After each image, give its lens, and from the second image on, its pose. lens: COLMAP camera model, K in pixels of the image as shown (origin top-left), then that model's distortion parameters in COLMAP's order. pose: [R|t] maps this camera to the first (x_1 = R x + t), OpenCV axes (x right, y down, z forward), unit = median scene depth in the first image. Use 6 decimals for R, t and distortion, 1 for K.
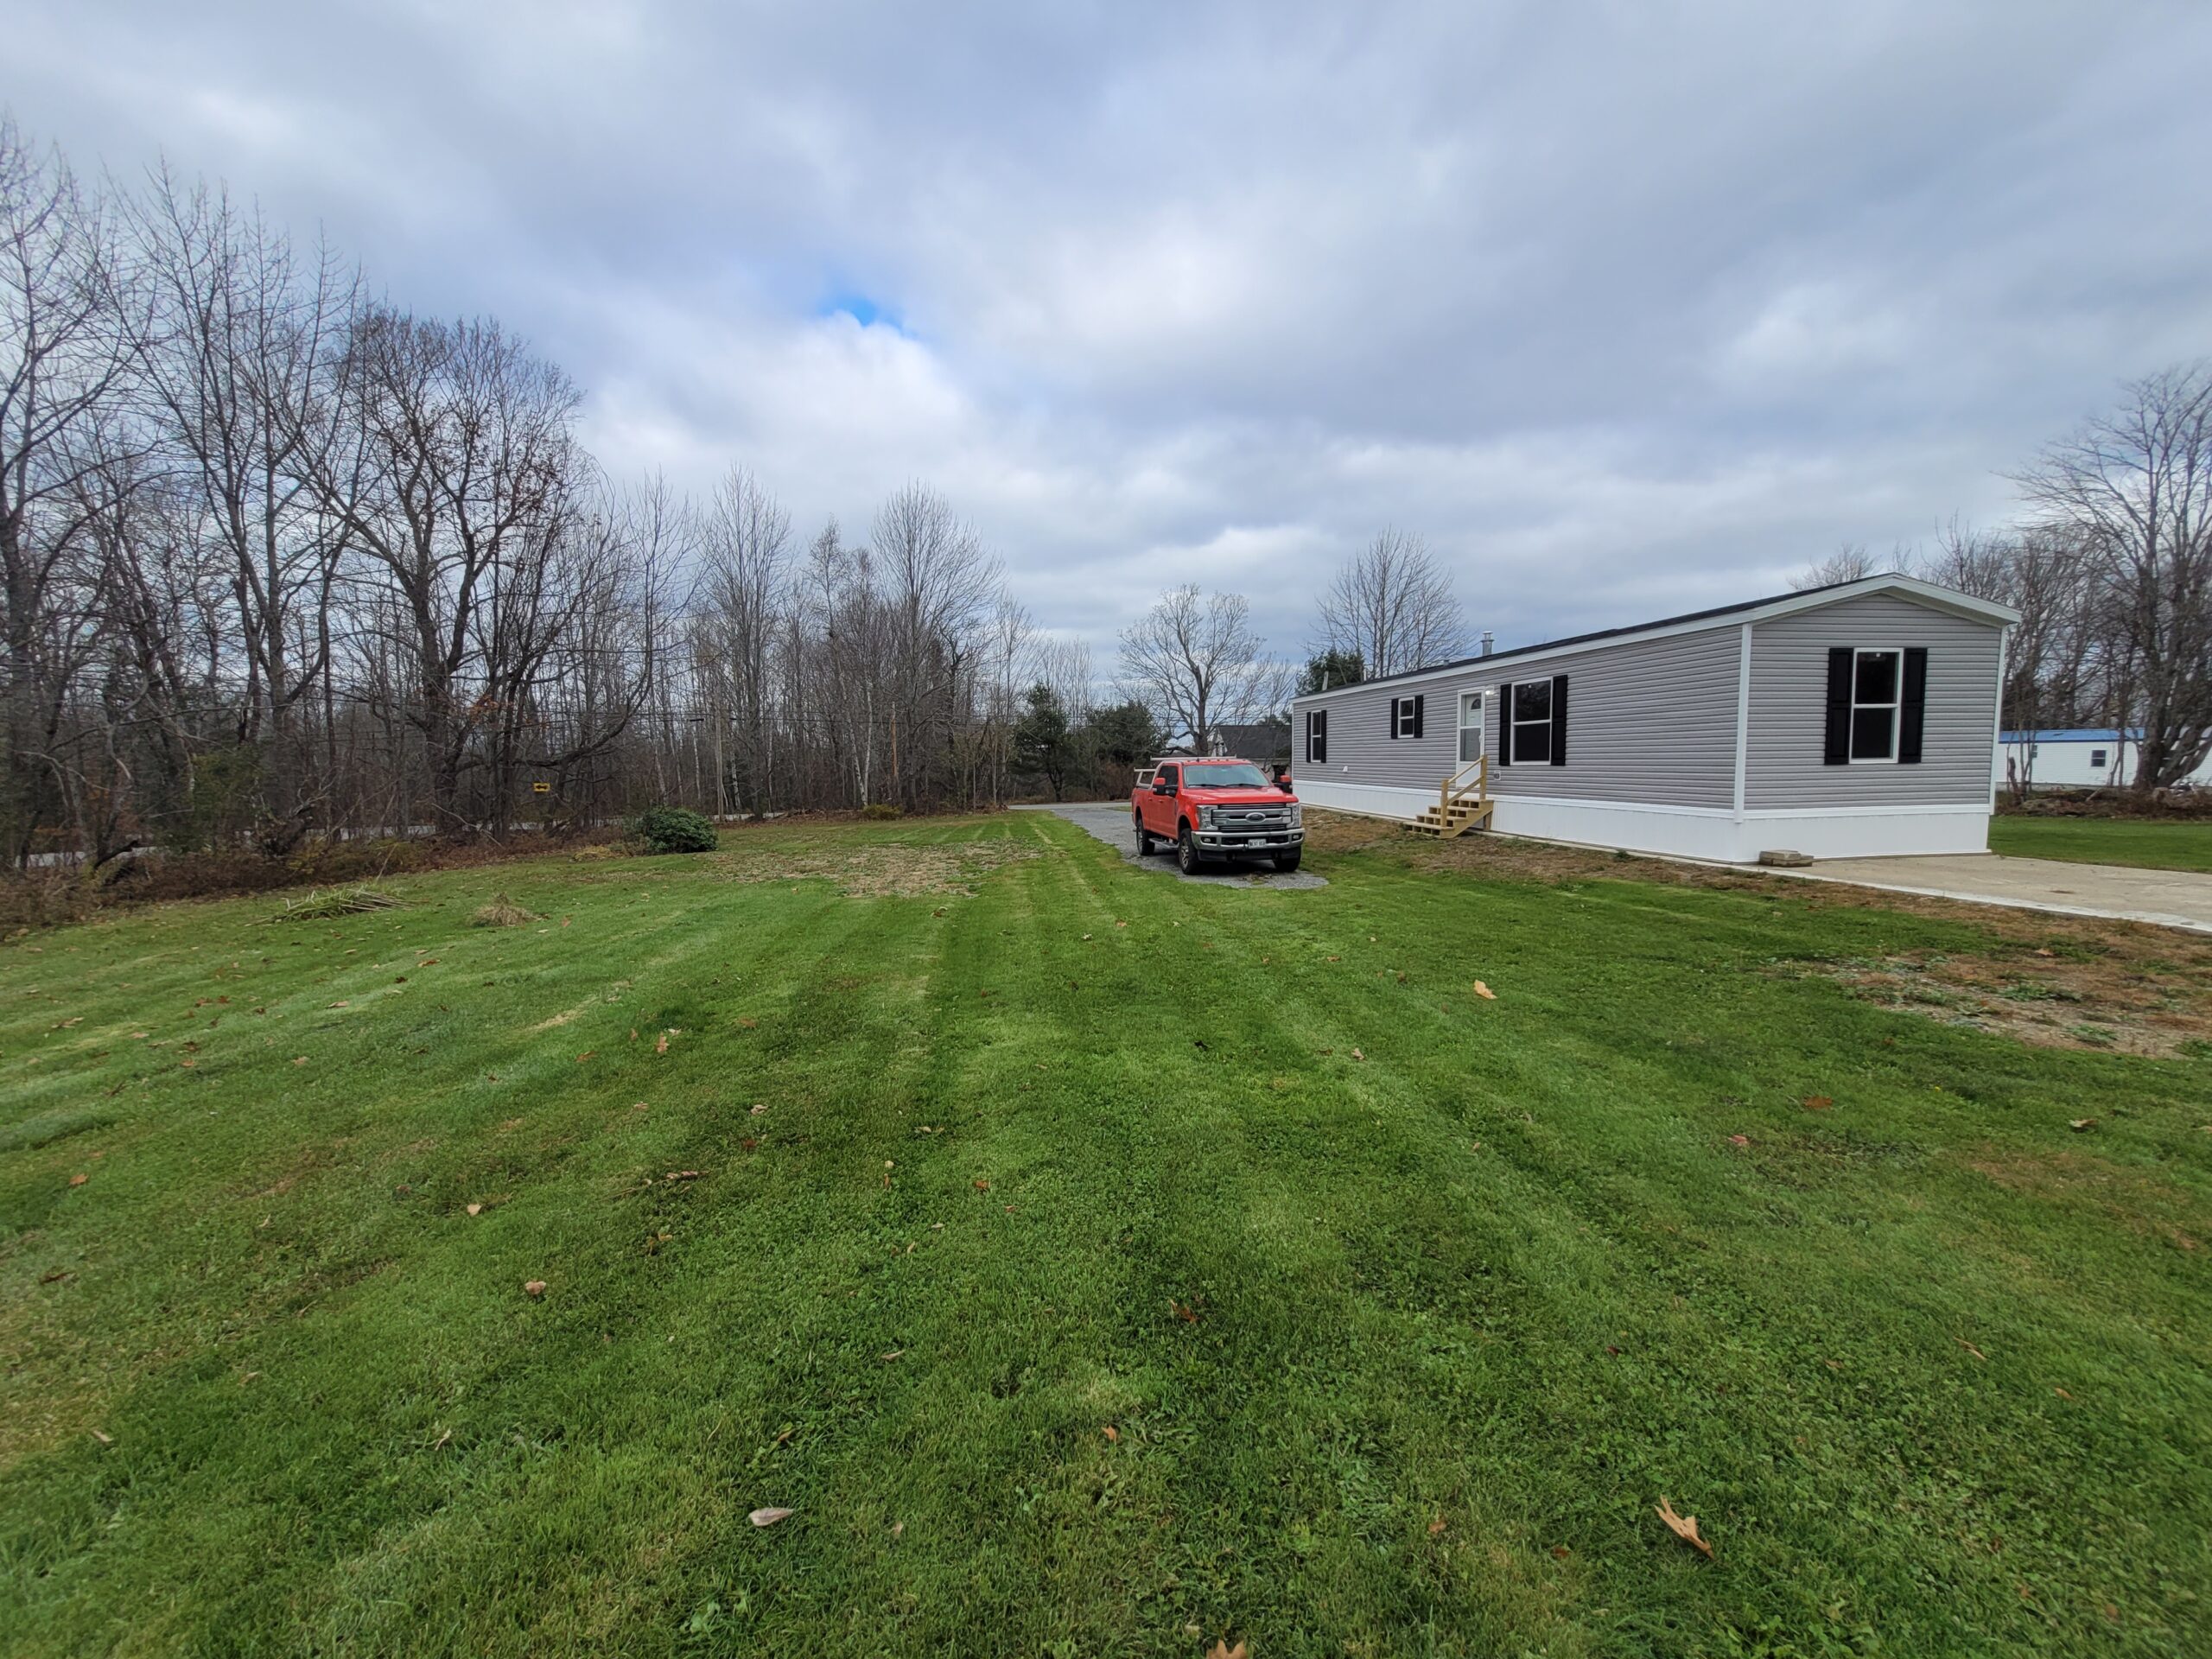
lens RADIAL K [[874.5, 0, 1110.5], [0, 874.5, 842.7], [0, 0, 1]] dist [-0.000938, -0.000196]
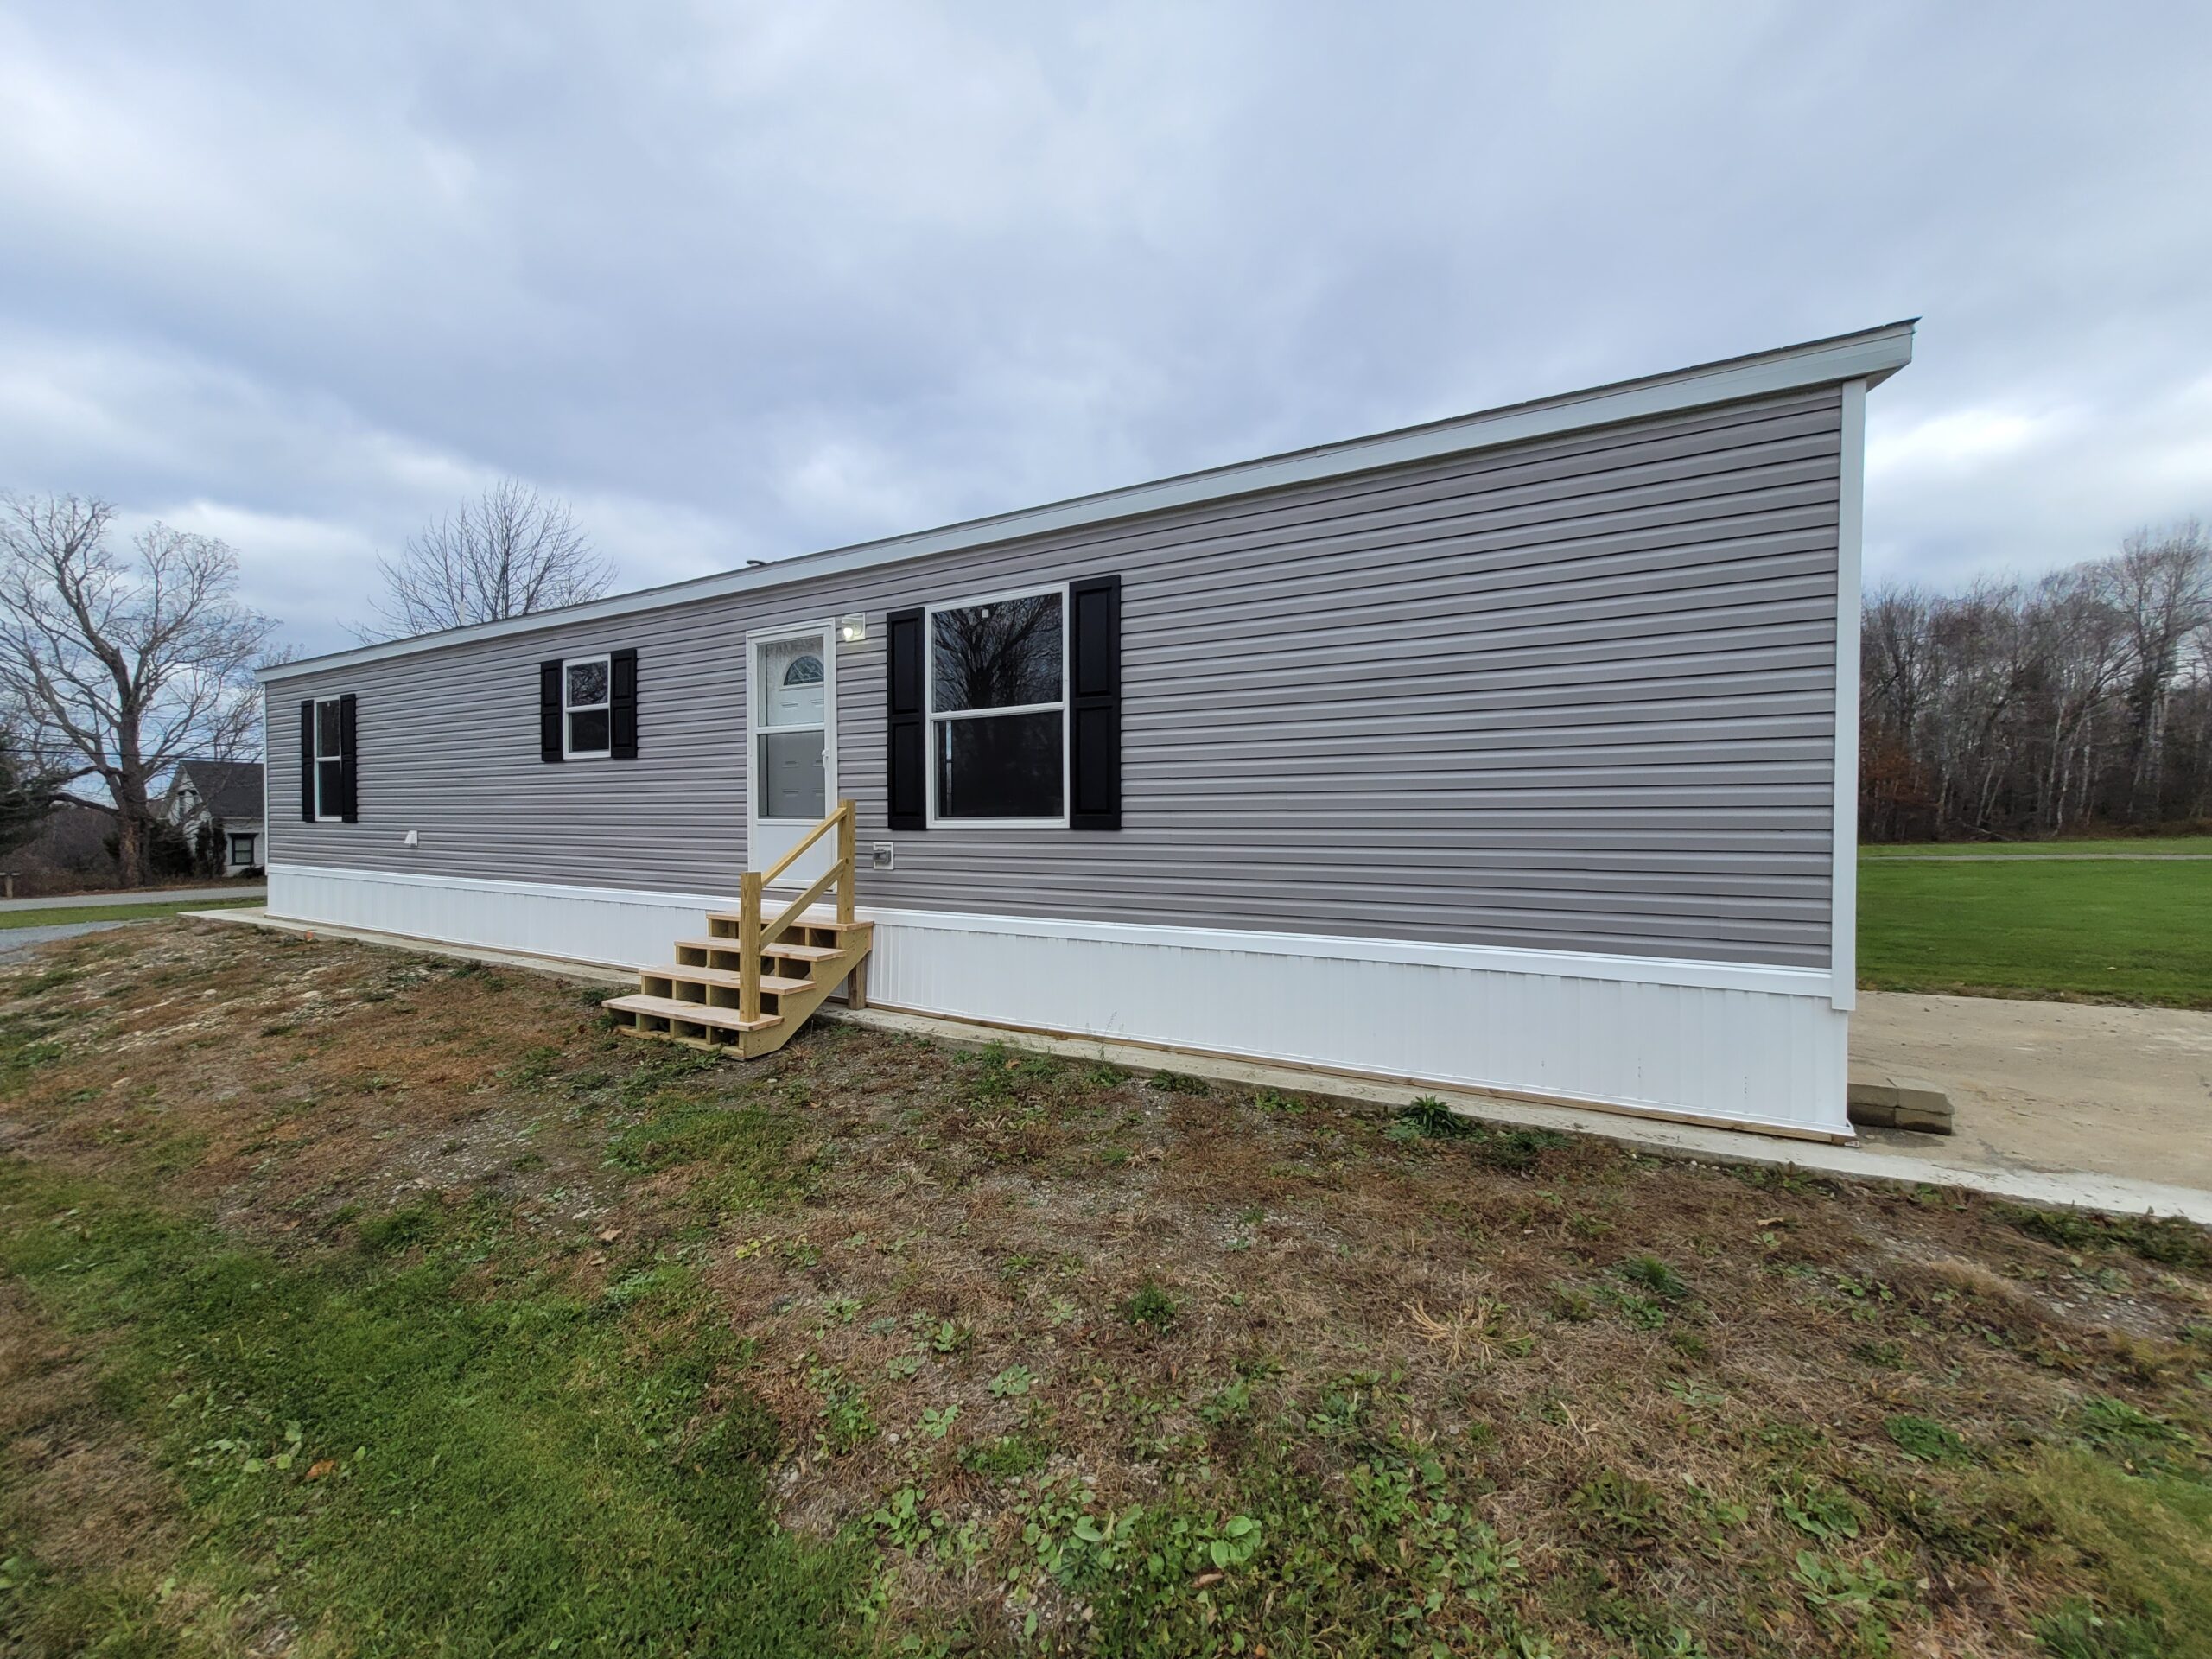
lens RADIAL K [[874.5, 0, 1110.5], [0, 874.5, 842.7], [0, 0, 1]] dist [-0.000938, -0.000196]
pose [[0.619375, 0.000750, 0.785095, 0.202106], [0.062155, 0.996814, -0.049987, -0.055708], [-0.782631, 0.079759, 0.617355, 0.664567]]
